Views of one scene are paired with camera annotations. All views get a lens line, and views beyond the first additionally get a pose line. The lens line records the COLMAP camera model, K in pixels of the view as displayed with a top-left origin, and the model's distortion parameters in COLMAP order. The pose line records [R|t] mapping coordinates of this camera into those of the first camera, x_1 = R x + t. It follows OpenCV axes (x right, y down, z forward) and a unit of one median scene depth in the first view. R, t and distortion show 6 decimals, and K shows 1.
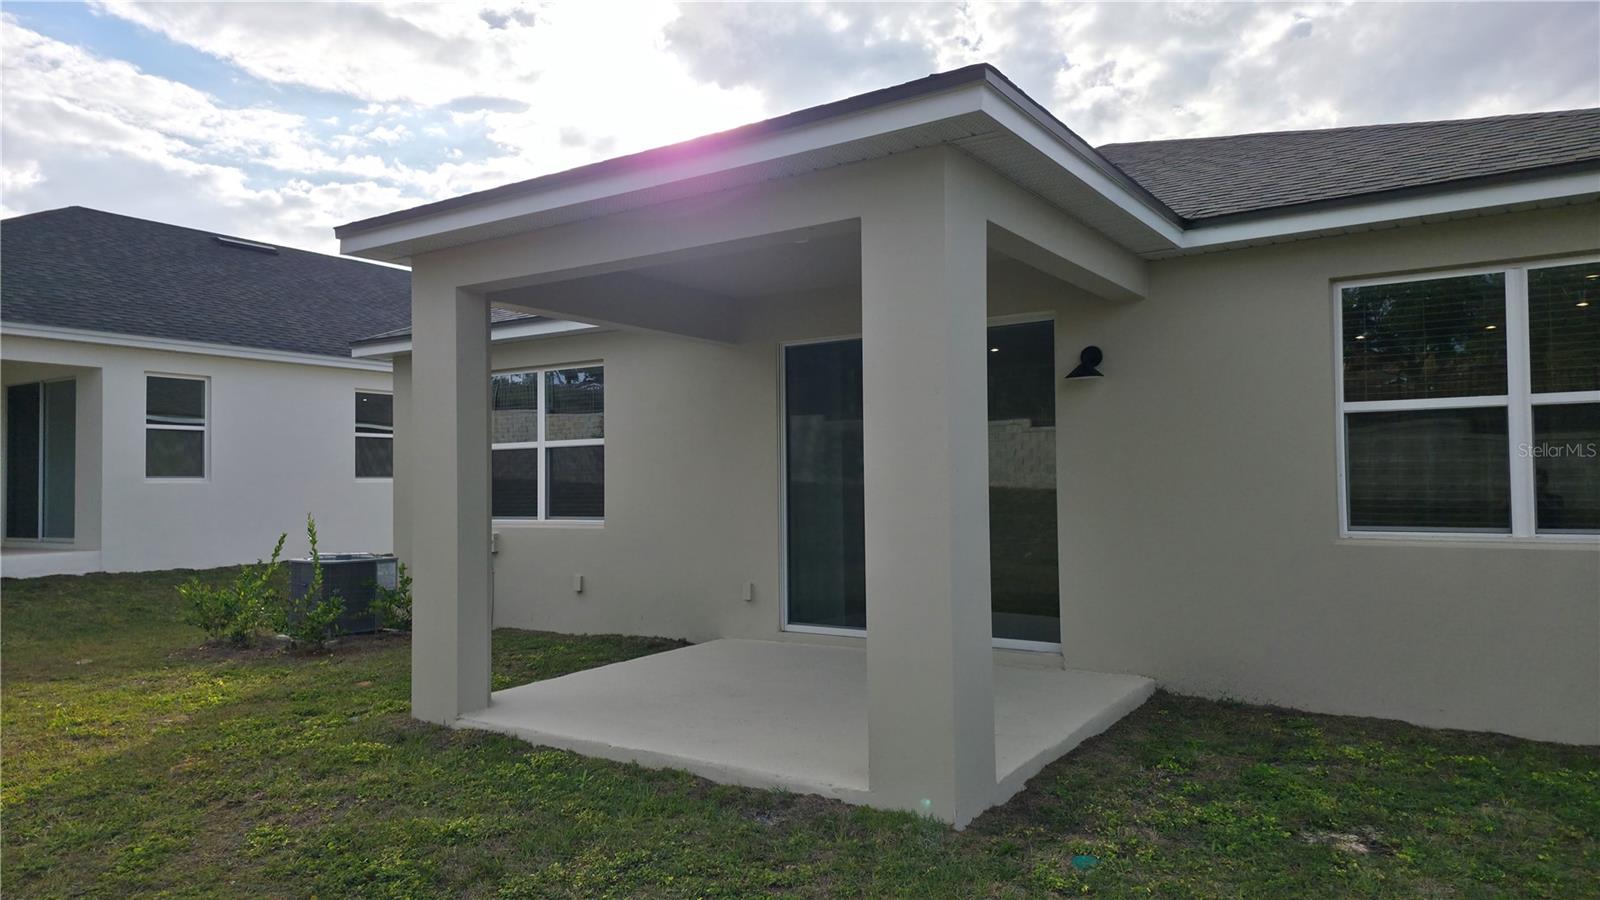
lens RADIAL K [[1055.0, 0, 794.6], [0, 1055.0, 448.7], [0, 0, 1]] dist [0.042106, -0.009121]
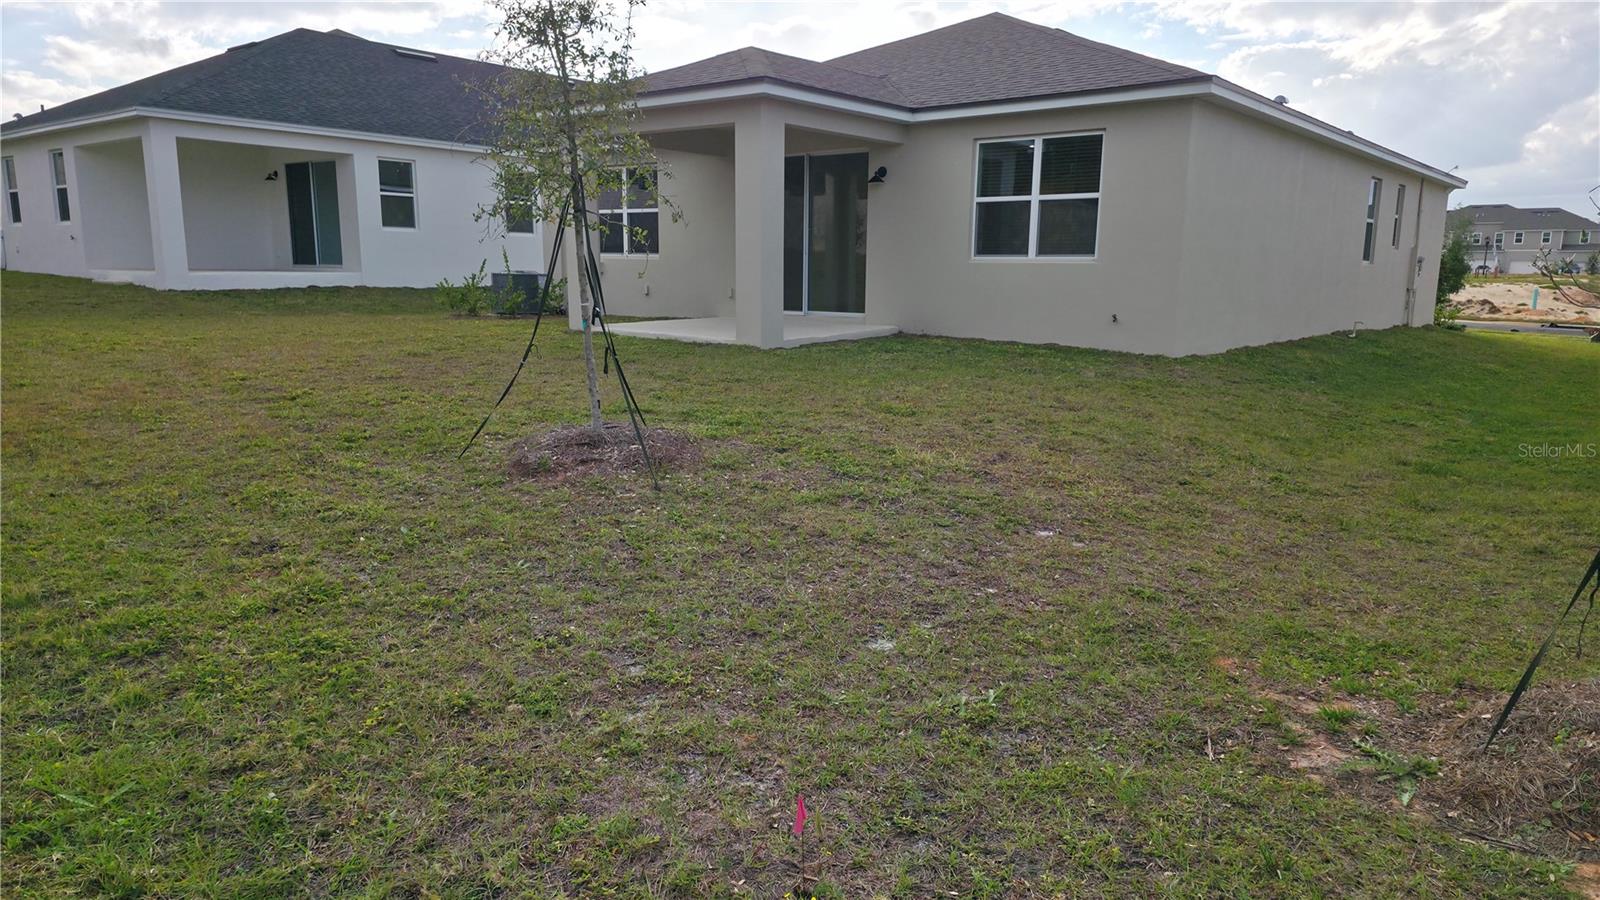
lens RADIAL K [[1055.0, 0, 801.8], [0, 1055.0, 445.8], [0, 0, 1]] dist [0.042106, -0.009121]
pose [[0.996004, 0.034290, -0.082464, 0.191633], [-0.016108, 0.977184, 0.211783, 0.000778], [0.087845, -0.209608, 0.973831, -0.697177]]
